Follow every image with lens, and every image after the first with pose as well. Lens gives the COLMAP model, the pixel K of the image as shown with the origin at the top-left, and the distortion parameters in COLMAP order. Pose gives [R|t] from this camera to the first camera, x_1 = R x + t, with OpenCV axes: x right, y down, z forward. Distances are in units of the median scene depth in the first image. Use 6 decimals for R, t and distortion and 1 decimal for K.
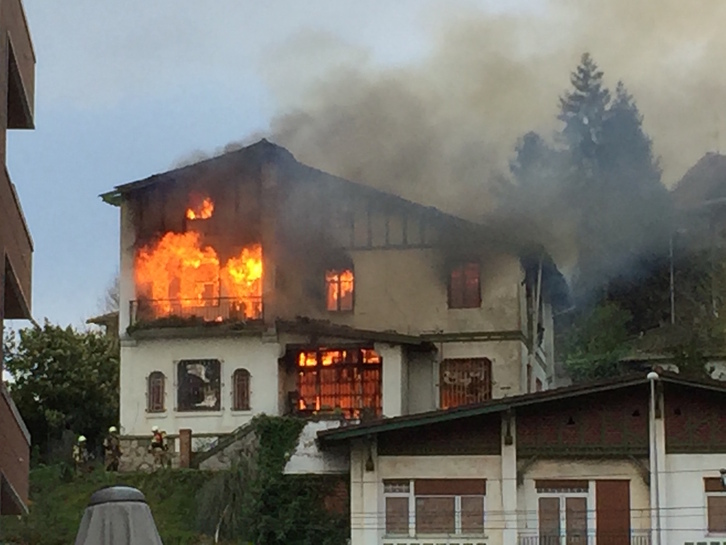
lens RADIAL K [[3035.4, 0, 362.9], [0, 3035.4, 272.7], [0, 0, 1]] dist [0.010859, 0.000000]
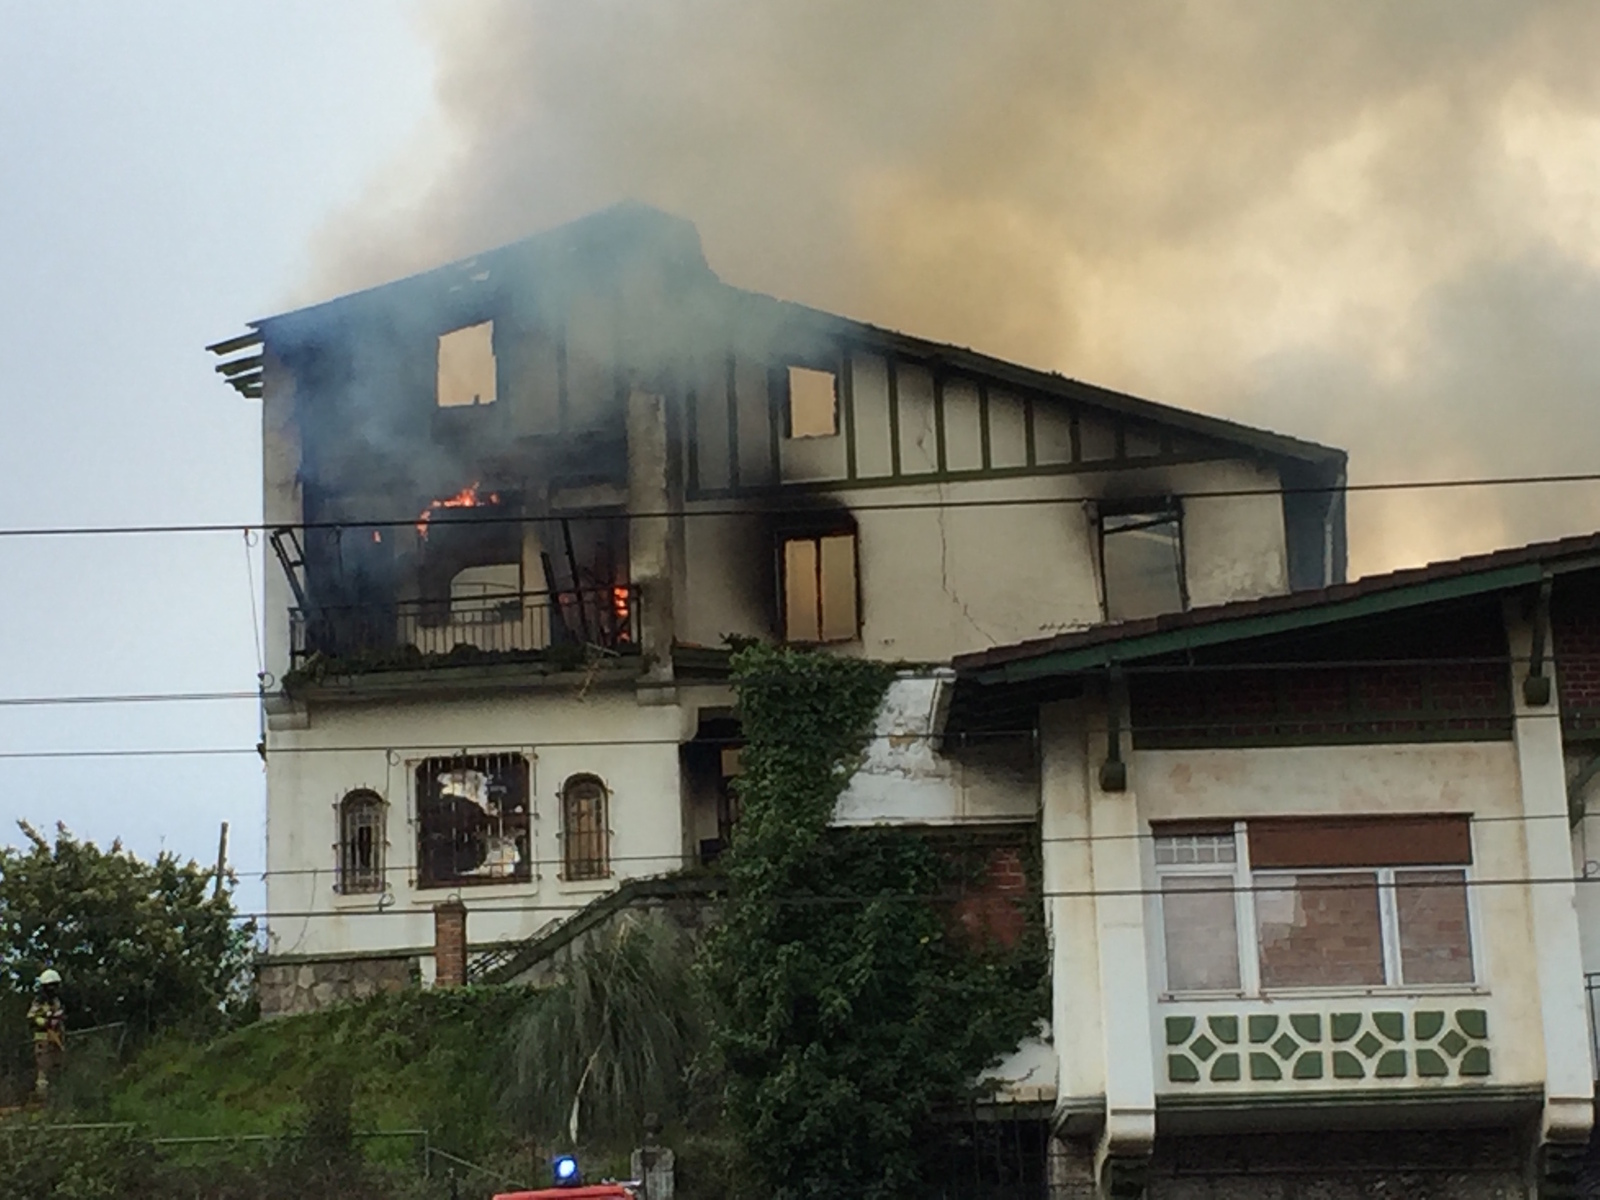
lens RADIAL K [[4438.2, 0, 800.6], [0, 4438.2, 599.6], [0, 0, 1]] dist [0.088808, 0.000000]
pose [[0.997554, -0.013141, 0.068651, -0.051255], [0.022802, 0.989619, -0.141894, 0.090960], [-0.066074, 0.143112, 0.987498, 0.439829]]
